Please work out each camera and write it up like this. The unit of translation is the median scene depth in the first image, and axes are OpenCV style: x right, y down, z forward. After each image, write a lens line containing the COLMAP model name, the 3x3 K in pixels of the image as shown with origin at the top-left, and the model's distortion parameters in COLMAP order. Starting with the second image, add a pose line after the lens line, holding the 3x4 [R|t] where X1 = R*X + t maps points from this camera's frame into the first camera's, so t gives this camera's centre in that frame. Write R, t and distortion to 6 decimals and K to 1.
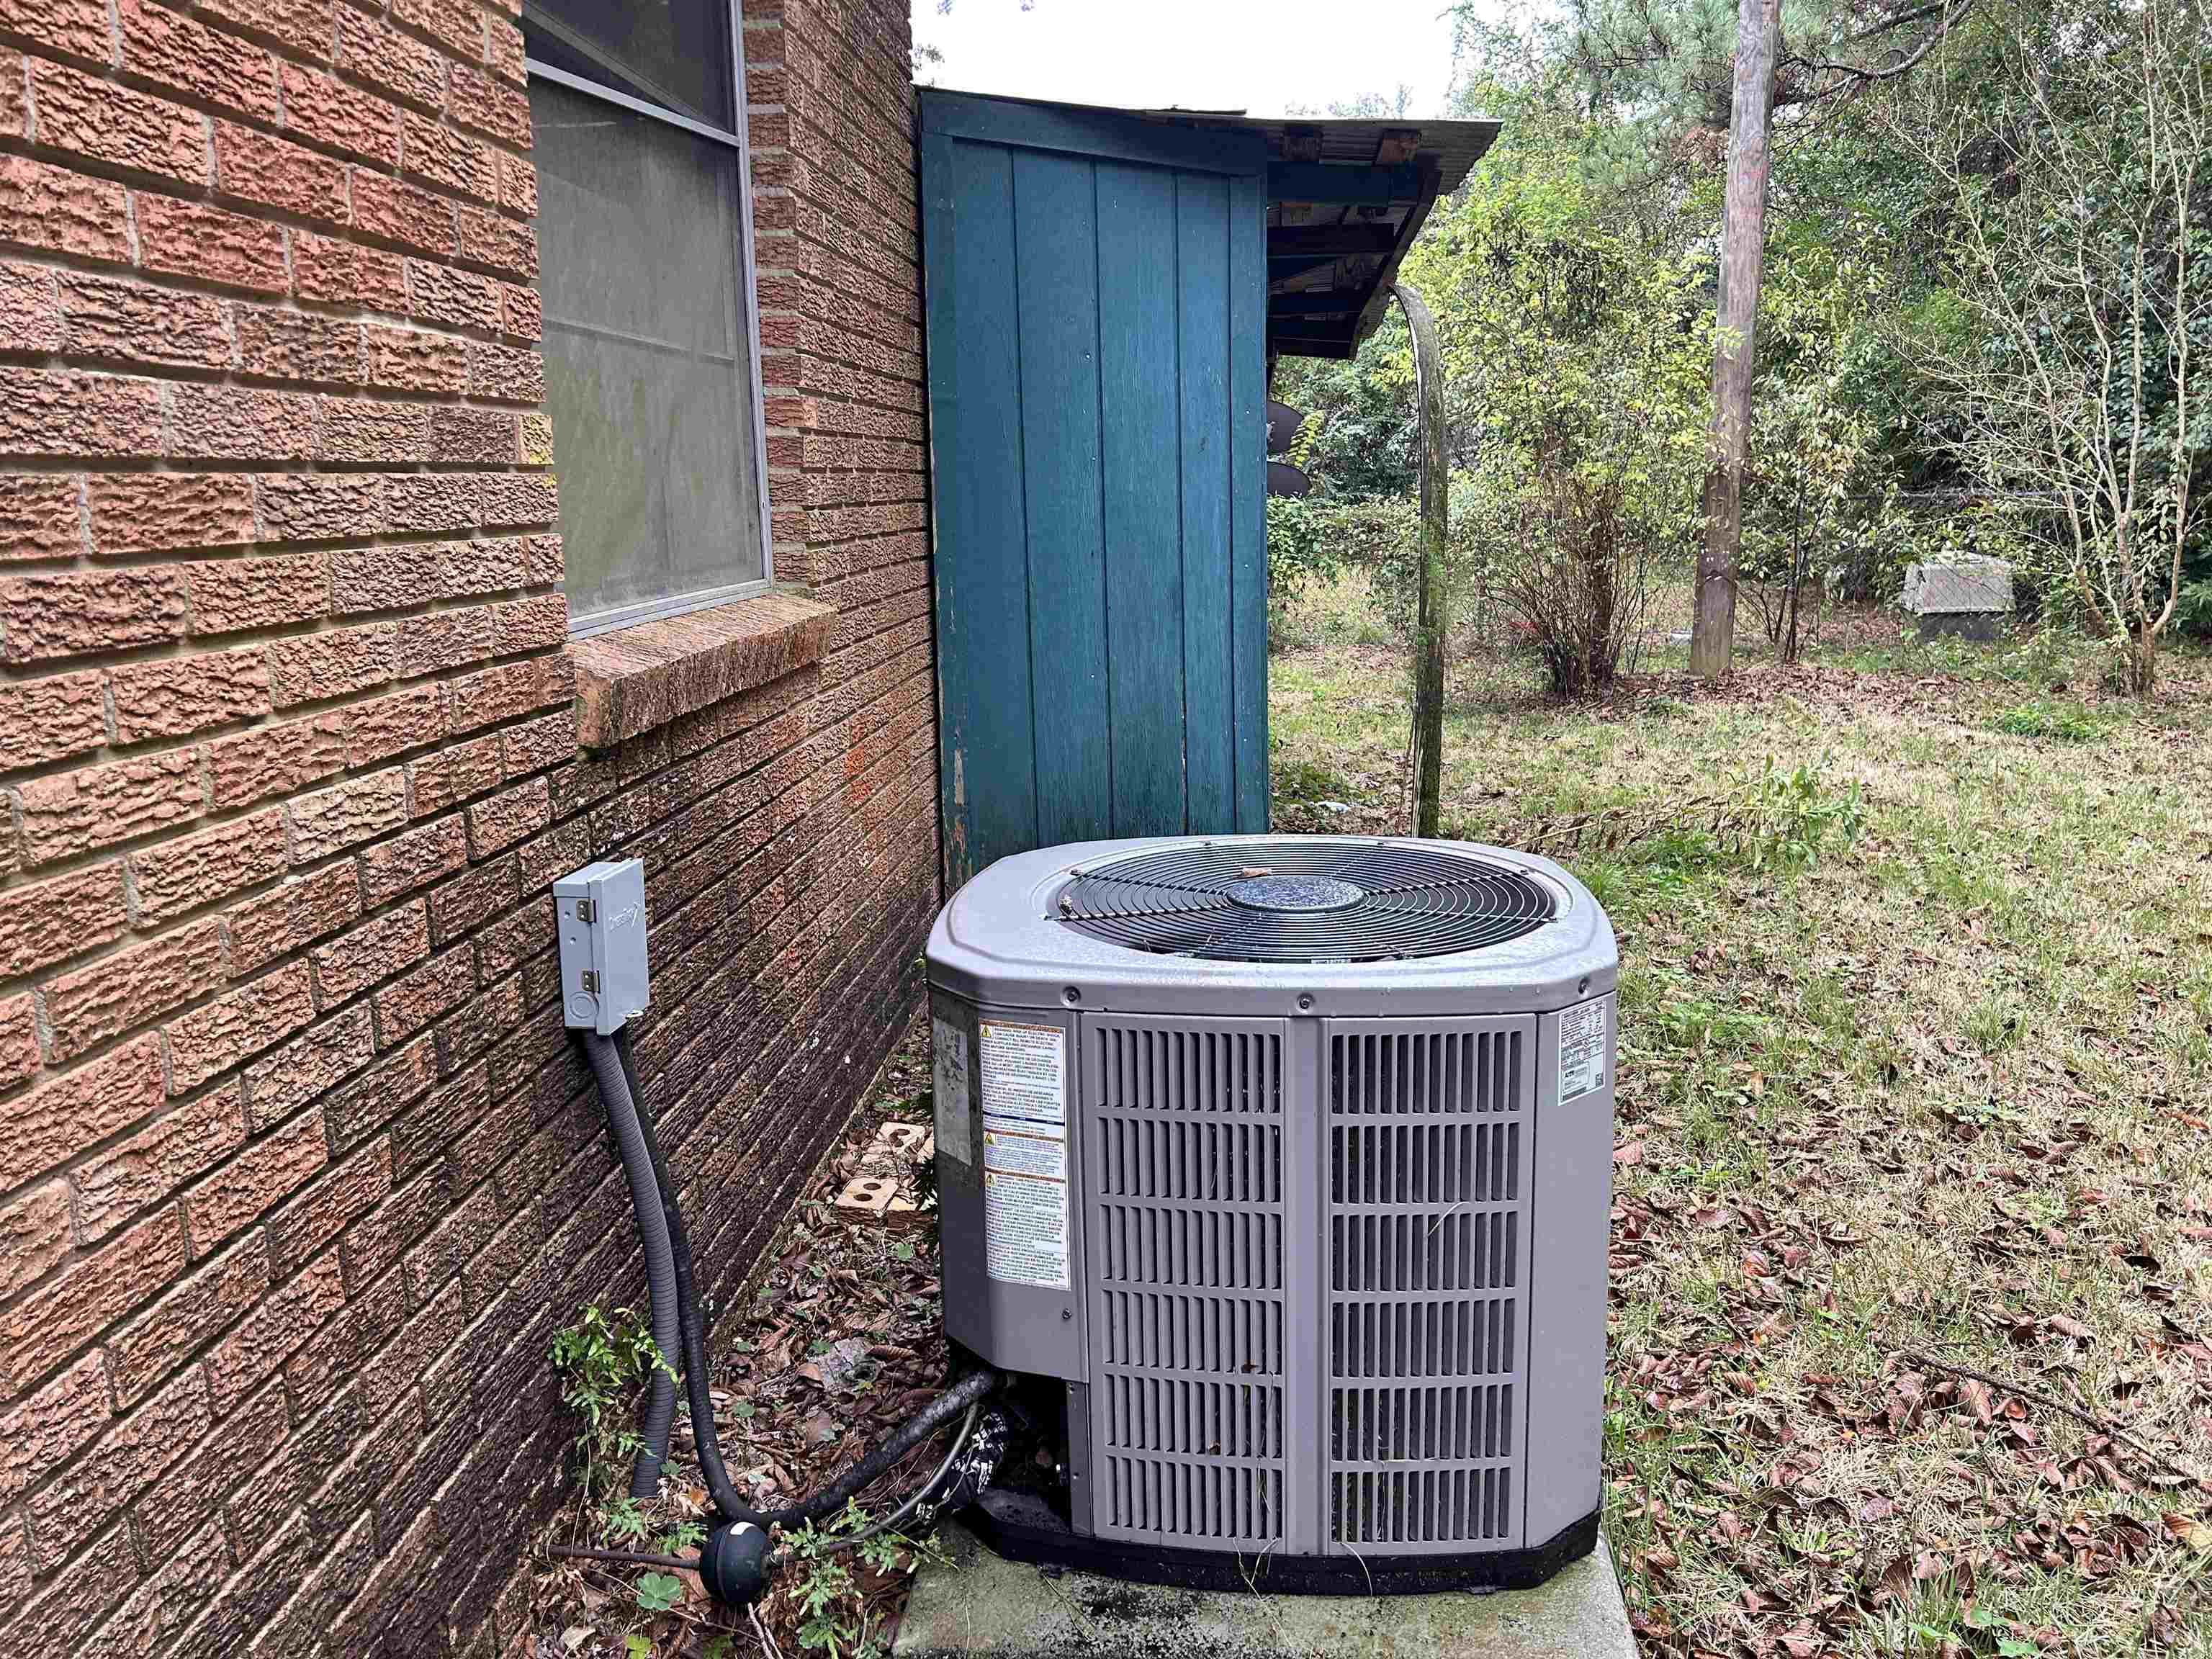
lens RADIAL K [[1641.5, 0, 1113.0], [0, 1641.5, 835.5], [0, 0, 1]] dist [0.054114, -0.058899]
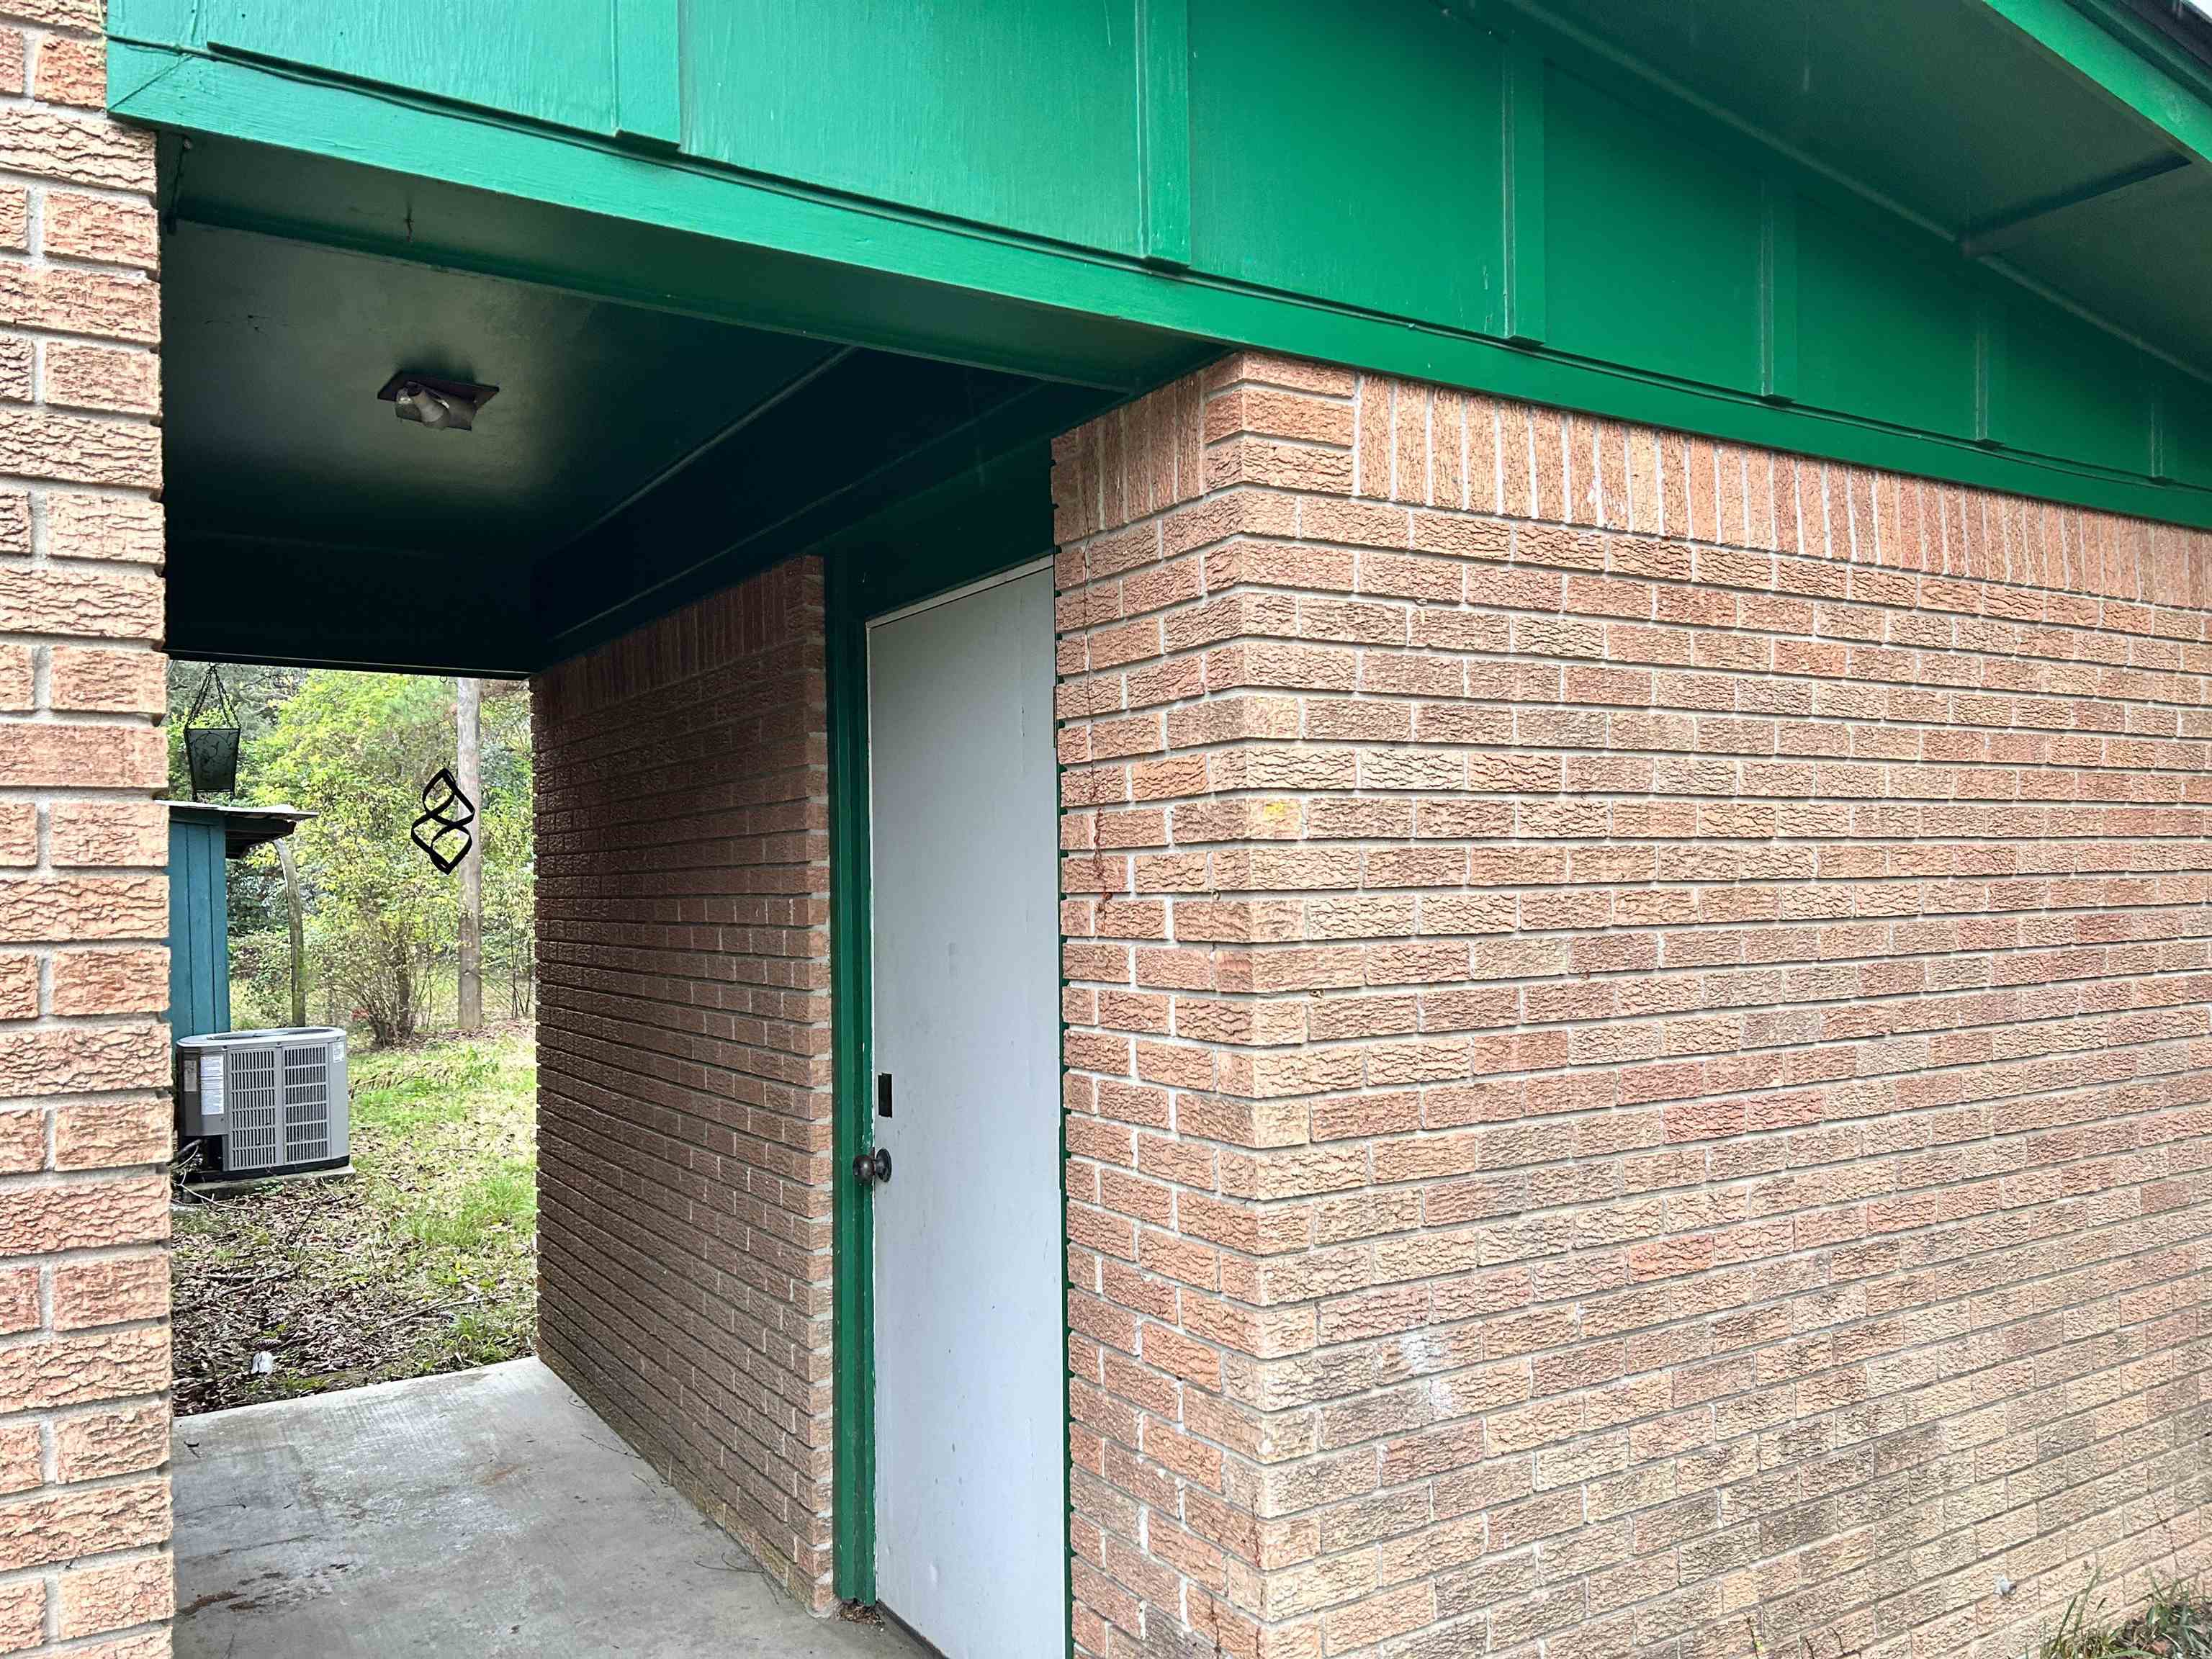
lens RADIAL K [[1641.5, 0, 1098.5], [0, 1641.5, 851.1], [0, 0, 1]] dist [0.054114, -0.058899]
pose [[0.798448, 0.009143, 0.601994, -0.548979], [0.134411, 0.971942, -0.193037, 0.492561], [-0.586868, 0.235044, 0.774816, -2.652997]]
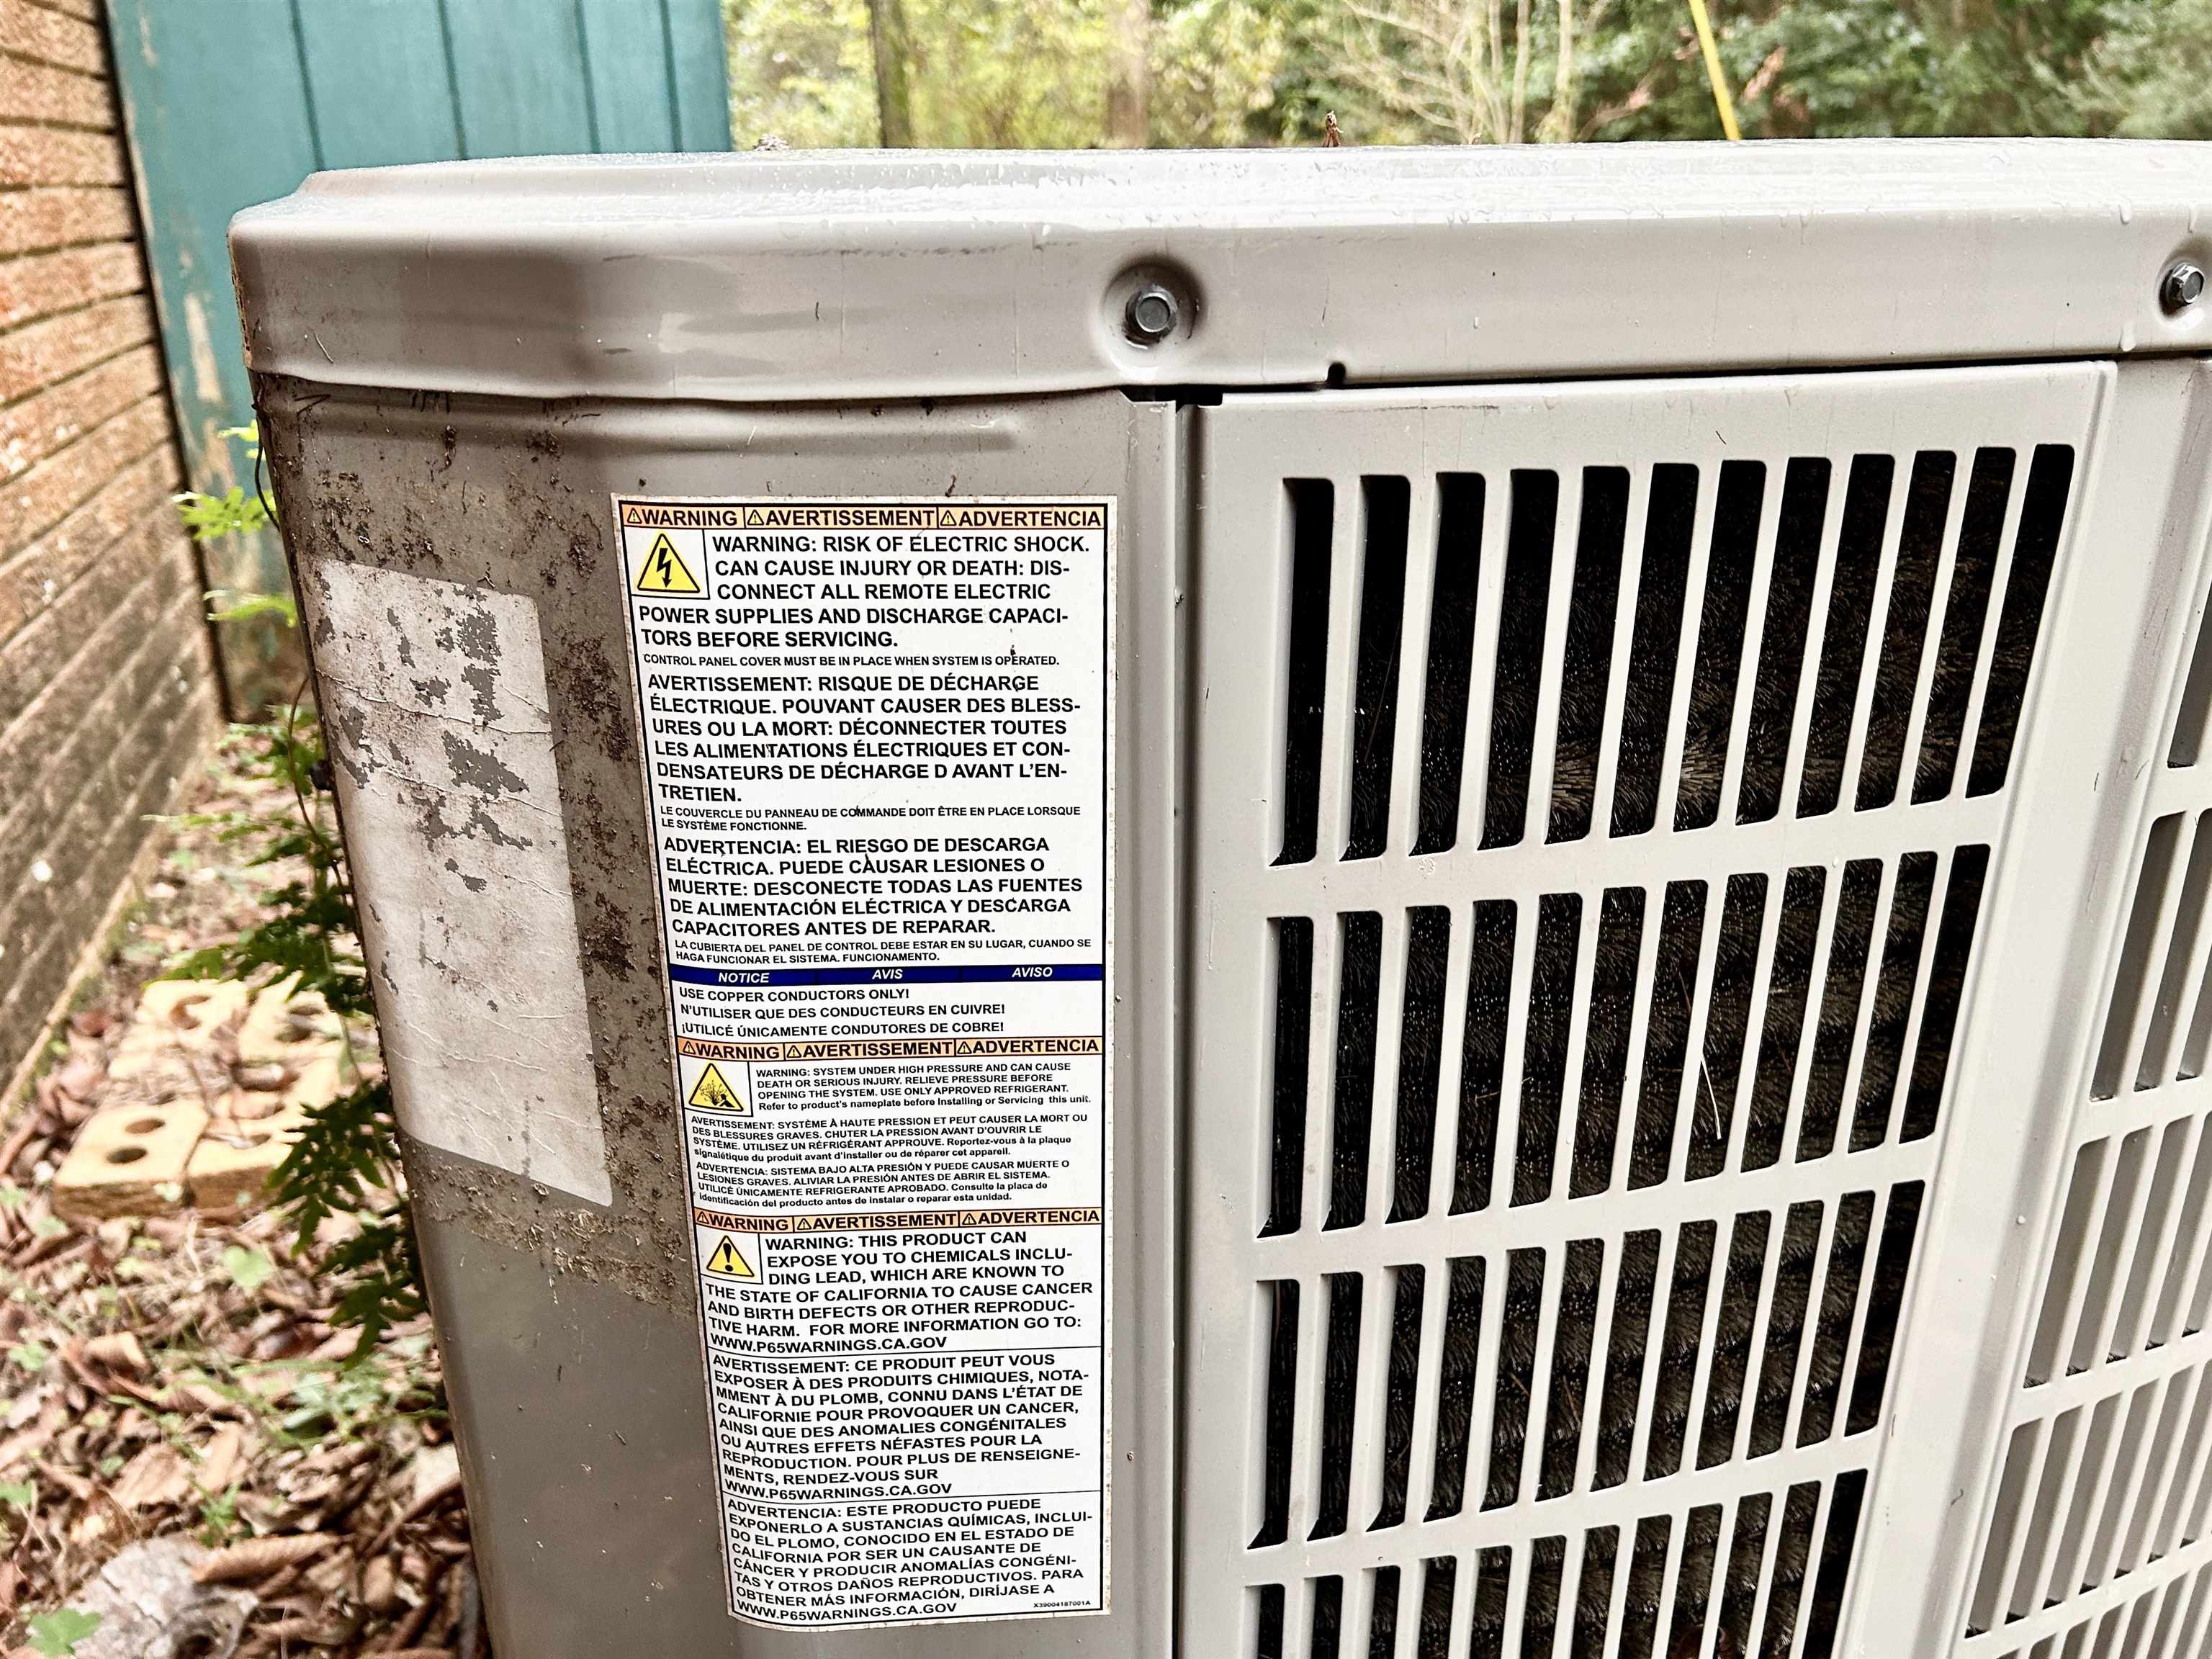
lens RADIAL K [[1641.5, 0, 1108.8], [0, 1641.5, 841.2], [0, 0, 1]] dist [0.054114, -0.058899]
pose [[0.916639, -0.127341, 0.378889, -0.065833], [0.067082, 0.983461, 0.168241, 0.074711], [-0.394046, -0.128800, 0.910021, 0.491139]]
